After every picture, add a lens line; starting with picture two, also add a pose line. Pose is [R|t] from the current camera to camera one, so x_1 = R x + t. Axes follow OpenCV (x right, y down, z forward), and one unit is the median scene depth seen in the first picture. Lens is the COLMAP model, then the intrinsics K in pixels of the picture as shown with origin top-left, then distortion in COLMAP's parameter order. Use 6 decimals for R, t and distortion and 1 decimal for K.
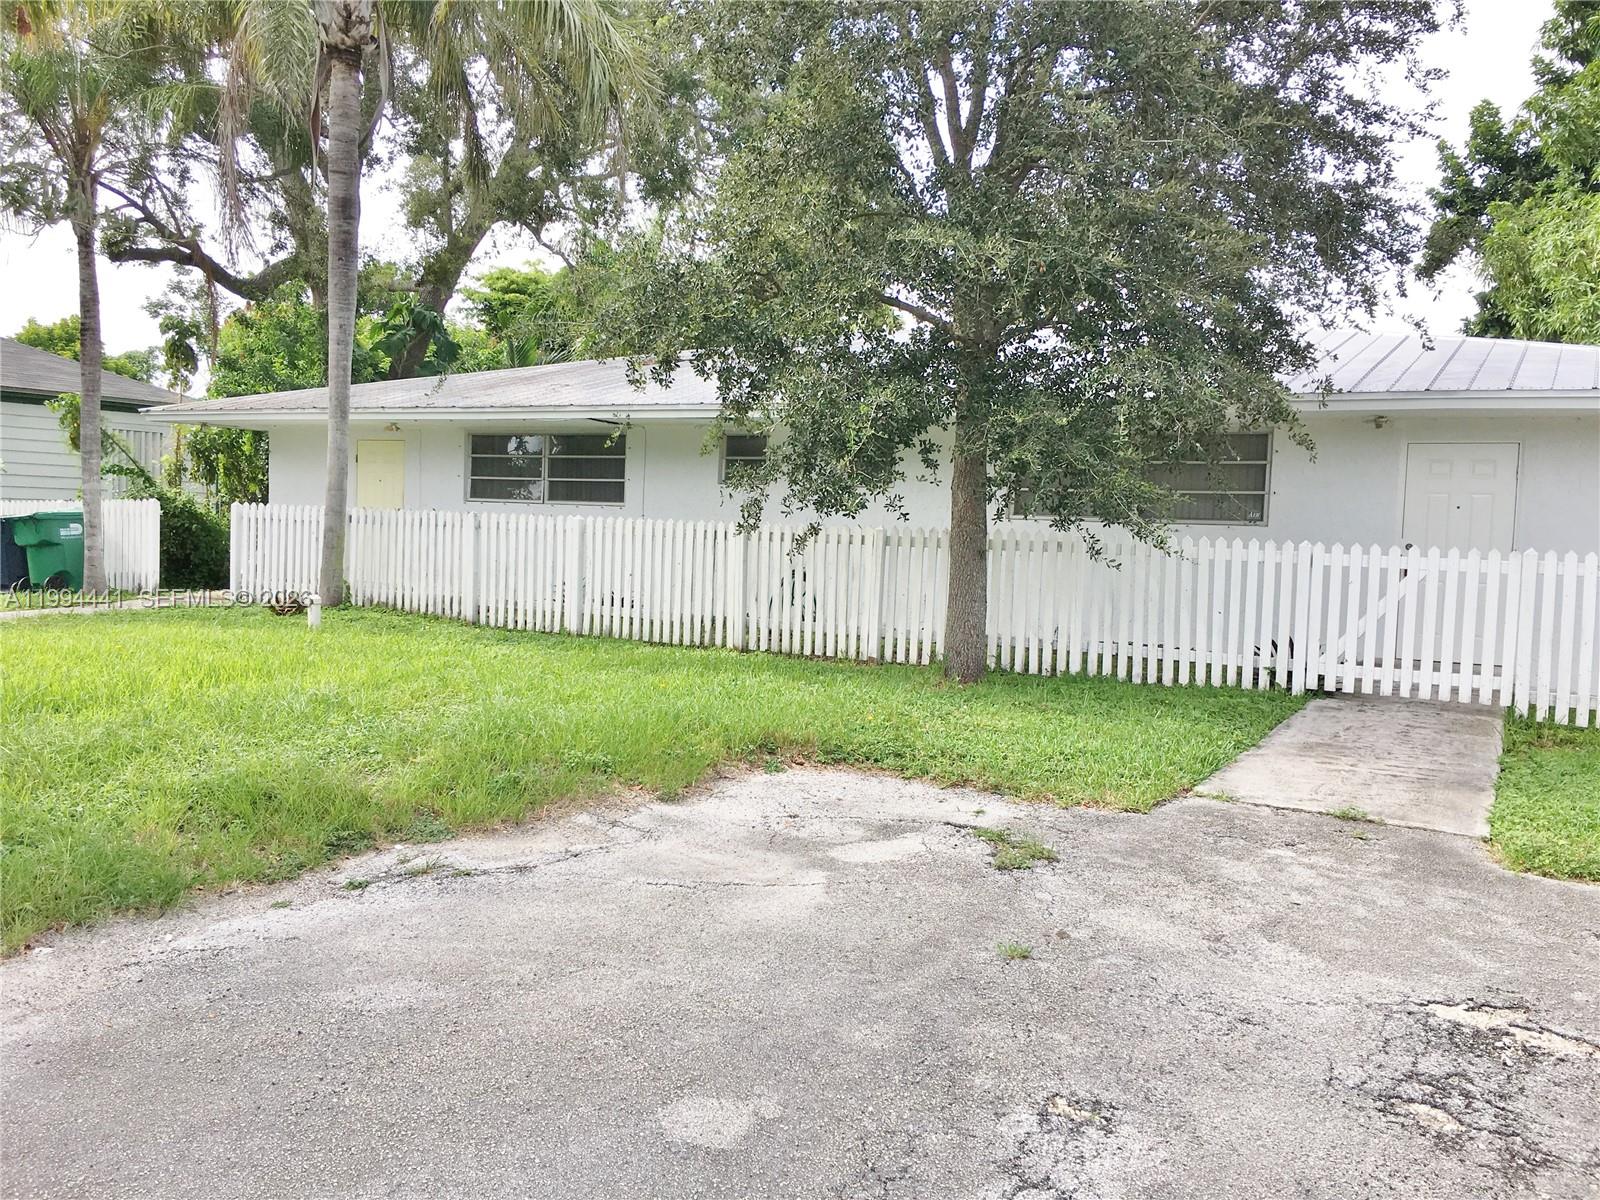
lens RADIAL K [[1362.0, 0, 800.0], [0, 1362.0, 600.0], [0, 0, 1]] dist [0.069596, -0.099722]
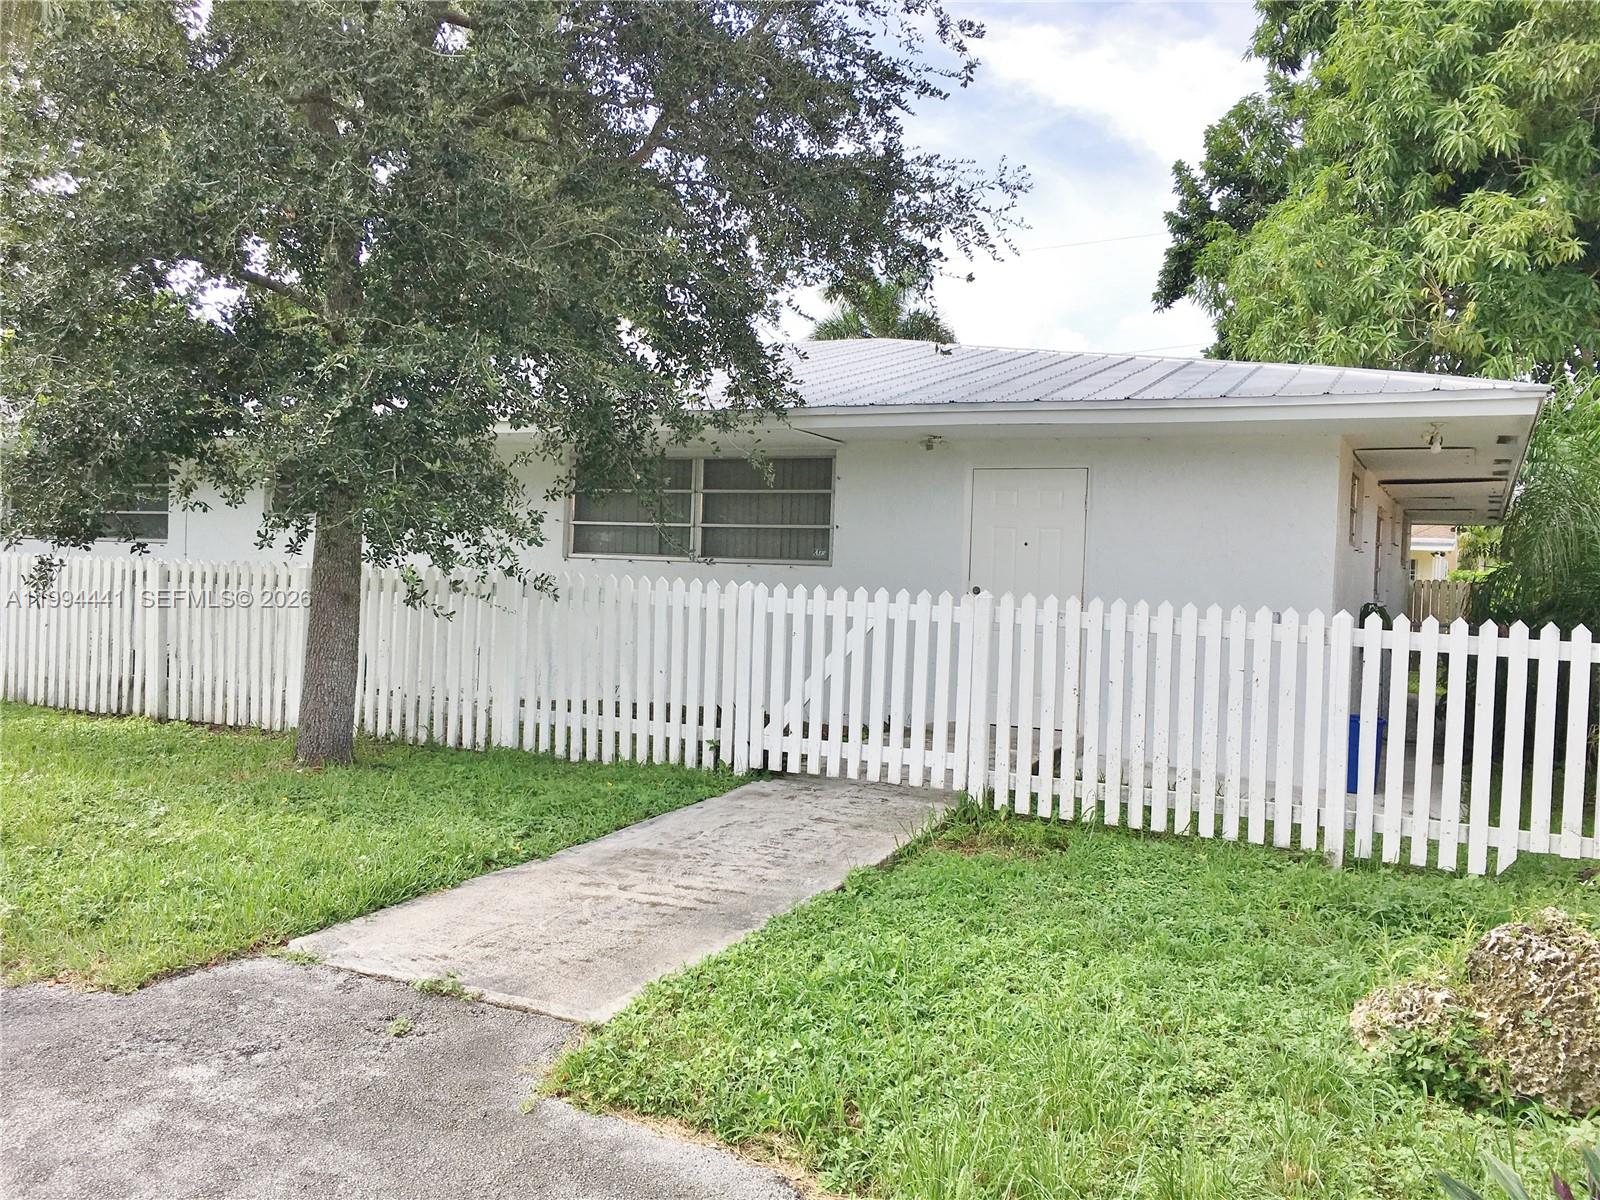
lens RADIAL K [[1362.0, 0, 800.0], [0, 1362.0, 600.0], [0, 0, 1]] dist [0.069596, -0.099722]
pose [[0.998280, -0.000894, 0.058611, 0.343890], [0.002986, 0.999361, -0.035610, -0.004050], [-0.058542, 0.035723, 0.997646, 0.202911]]
